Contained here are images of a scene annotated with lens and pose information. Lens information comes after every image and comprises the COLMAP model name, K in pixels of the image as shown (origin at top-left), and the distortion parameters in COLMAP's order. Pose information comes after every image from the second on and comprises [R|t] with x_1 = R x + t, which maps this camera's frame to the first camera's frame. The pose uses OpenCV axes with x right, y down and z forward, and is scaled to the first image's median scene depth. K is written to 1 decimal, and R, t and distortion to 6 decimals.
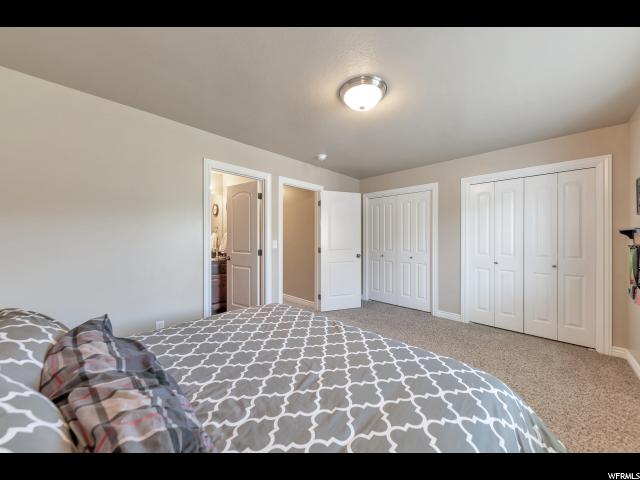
lens RADIAL K [[233.1, 0, 320.0], [0, 233.1, 240.0], [0, 0, 1]] dist [-0.000202, -0.000159]
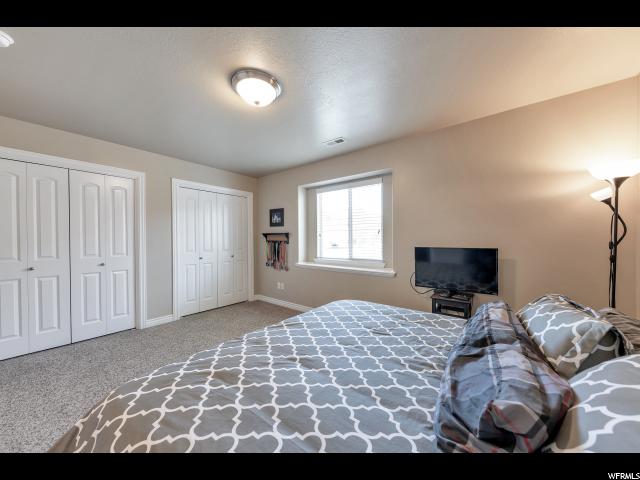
lens RADIAL K [[233.1, 0, 320.0], [0, 233.1, 240.0], [0, 0, 1]] dist [-0.000202, -0.000159]
pose [[-0.126627, -0.005817, 0.991933, -0.467863], [0.008684, 0.999938, 0.006972, 0.001935], [-0.991912, 0.009497, -0.126568, 0.499768]]
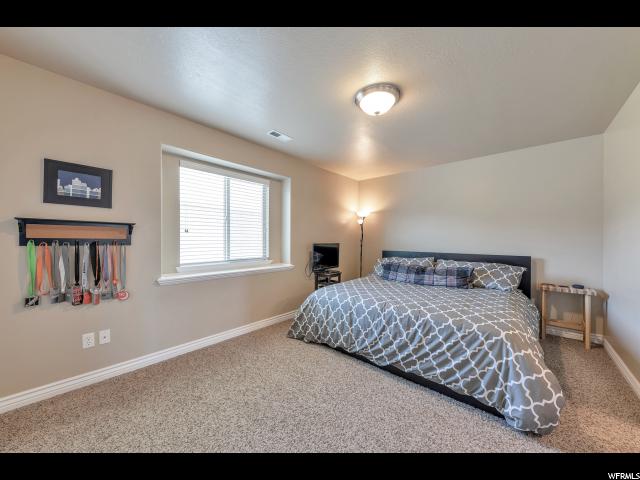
lens RADIAL K [[235.3, 0, 326.7], [0, 235.3, 239.7], [0, 0, 1]] dist [0.000365, 0.000014]
pose [[-0.994192, -0.007284, -0.107372, 0.288870], [-0.008264, 0.999928, 0.008680, 0.004846], [0.107301, 0.009517, -0.994181, 1.165636]]
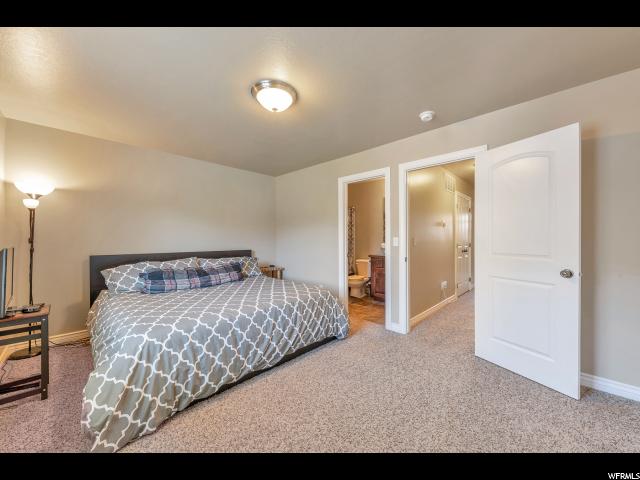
lens RADIAL K [[235.3, 0, 326.7], [0, 235.3, 239.7], [0, 0, 1]] dist [0.000365, 0.000014]
pose [[0.060708, 0.003678, -0.998149, 0.699852], [-0.003854, 0.999987, 0.003450, 0.011480], [0.998148, 0.003638, 0.060722, 0.664368]]
